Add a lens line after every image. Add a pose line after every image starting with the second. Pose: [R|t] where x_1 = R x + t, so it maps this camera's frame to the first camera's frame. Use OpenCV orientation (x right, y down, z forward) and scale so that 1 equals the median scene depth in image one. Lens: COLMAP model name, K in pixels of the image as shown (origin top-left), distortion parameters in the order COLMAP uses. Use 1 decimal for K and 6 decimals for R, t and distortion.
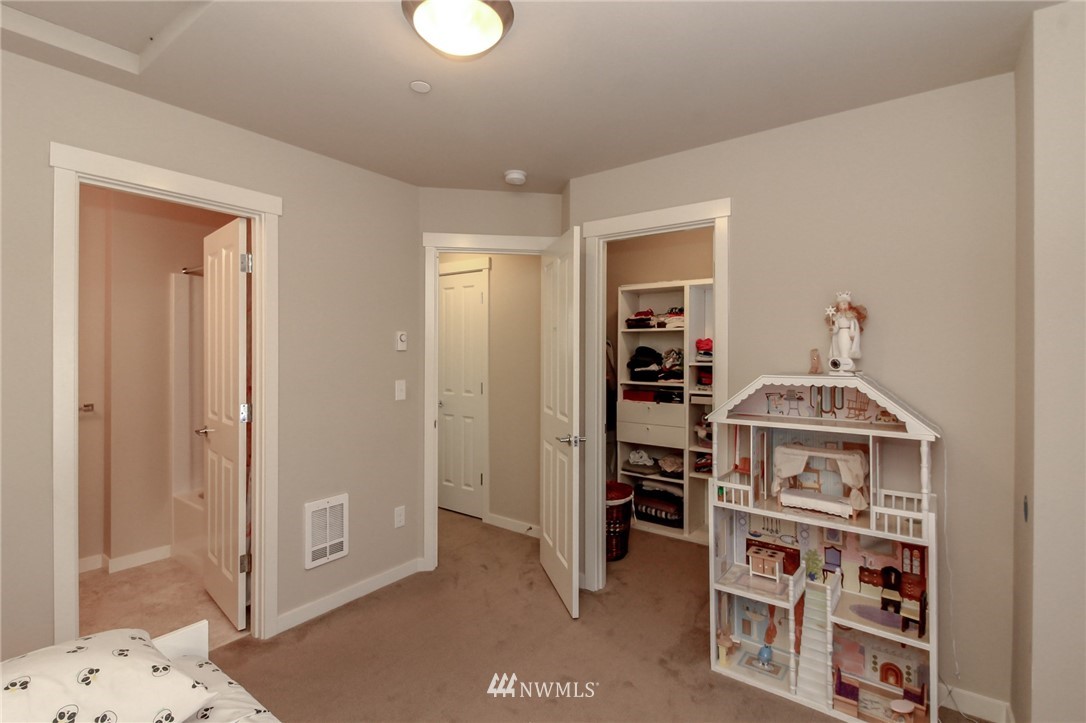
lens RADIAL K [[495.8, 0, 545.3], [0, 495.8, 357.1], [0, 0, 1]] dist [0.000060, -0.001604]
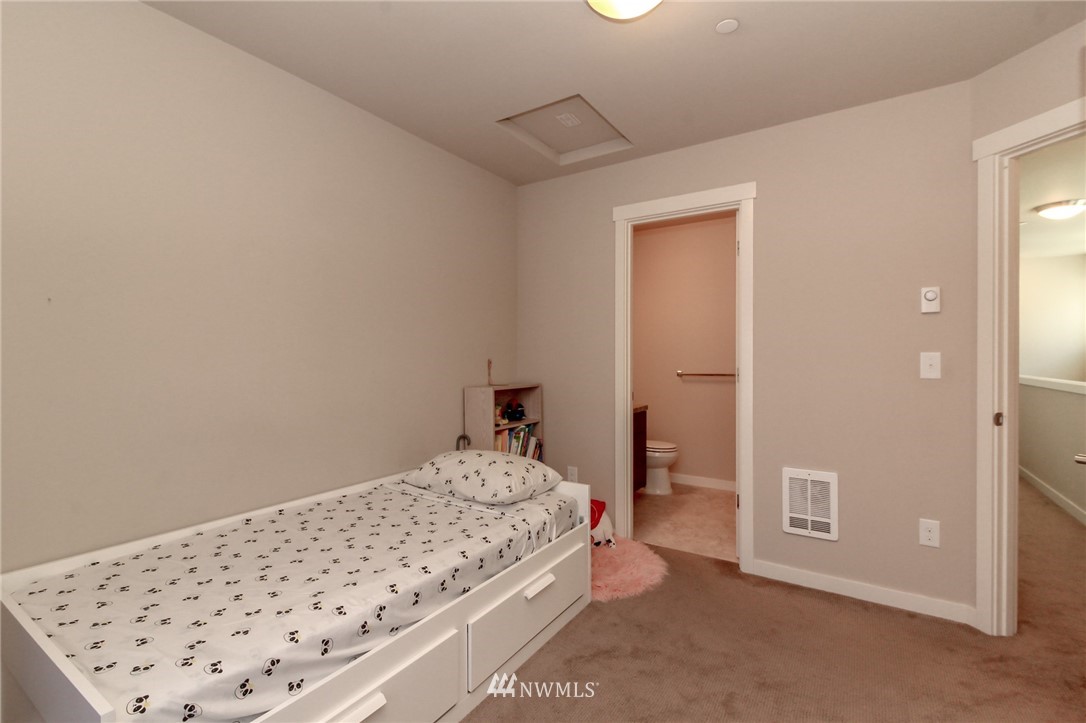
lens RADIAL K [[495.8, 0, 543.2], [0, 495.8, 356.4], [0, 0, 1]] dist [0.000060, -0.001604]
pose [[0.045589, 0.000422, -0.998960, 0.495051], [-0.004096, 0.999992, 0.000235, 0.063396], [0.998952, 0.004081, 0.045590, 0.429186]]
